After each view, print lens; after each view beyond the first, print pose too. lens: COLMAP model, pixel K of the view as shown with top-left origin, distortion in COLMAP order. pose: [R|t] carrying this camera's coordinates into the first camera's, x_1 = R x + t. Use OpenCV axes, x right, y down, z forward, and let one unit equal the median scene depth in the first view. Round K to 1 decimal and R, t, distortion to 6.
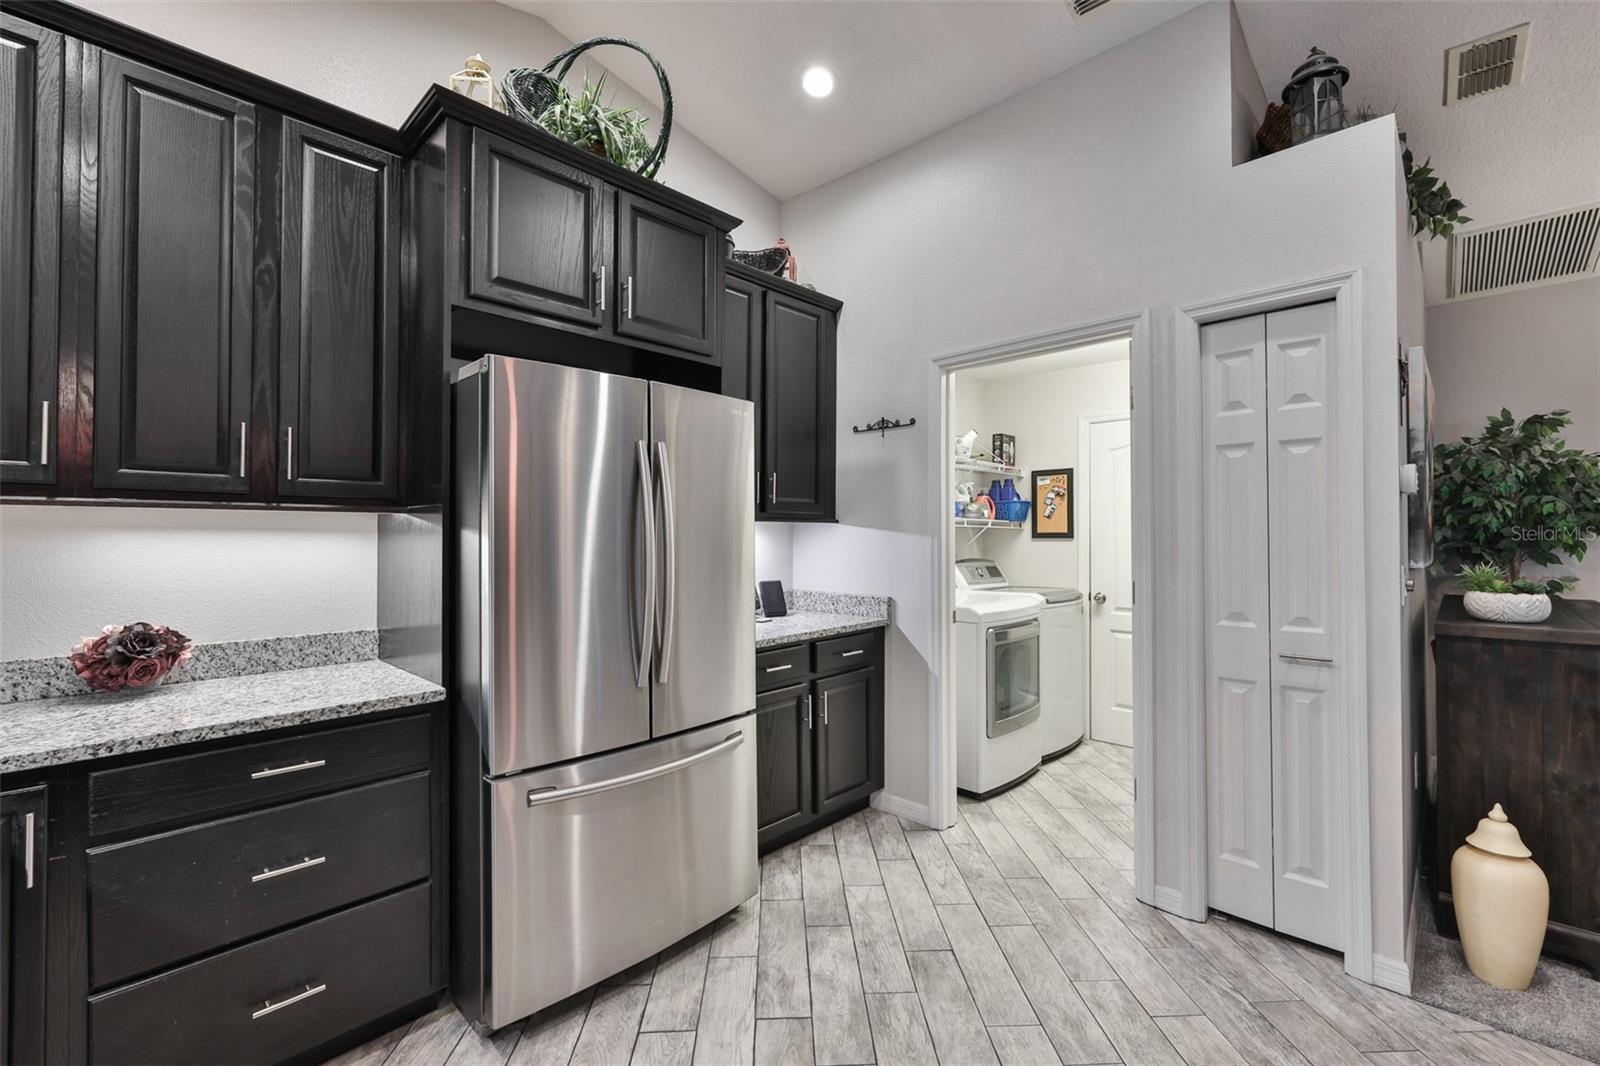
lens RADIAL K [[695.6, 0, 806.8], [0, 695.6, 527.8], [0, 0, 1]] dist [-0.002285, 0.000091]
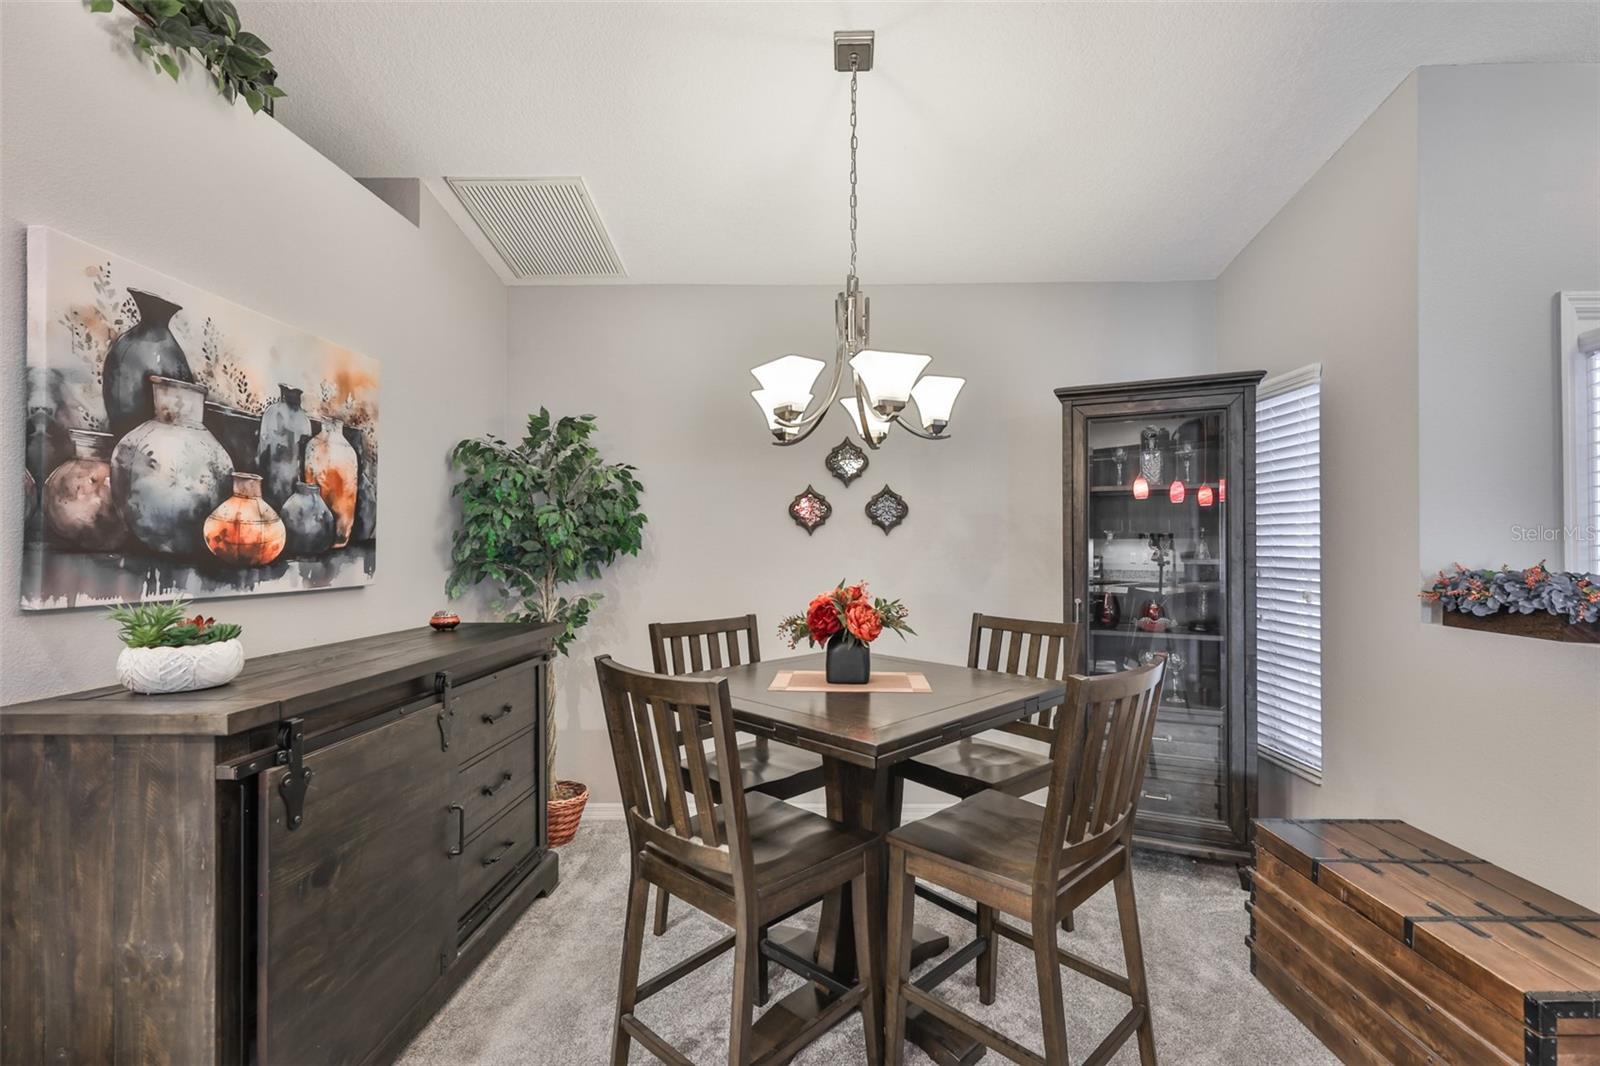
lens RADIAL K [[695.6, 0, 818.3], [0, 695.6, 543.4], [0, 0, 1]] dist [-0.002285, 0.000091]
pose [[0.727352, 0.001137, 0.686263, 1.011338], [-0.009701, 0.999916, 0.008625, -0.008126], [-0.686196, -0.012931, 0.727302, 0.142834]]
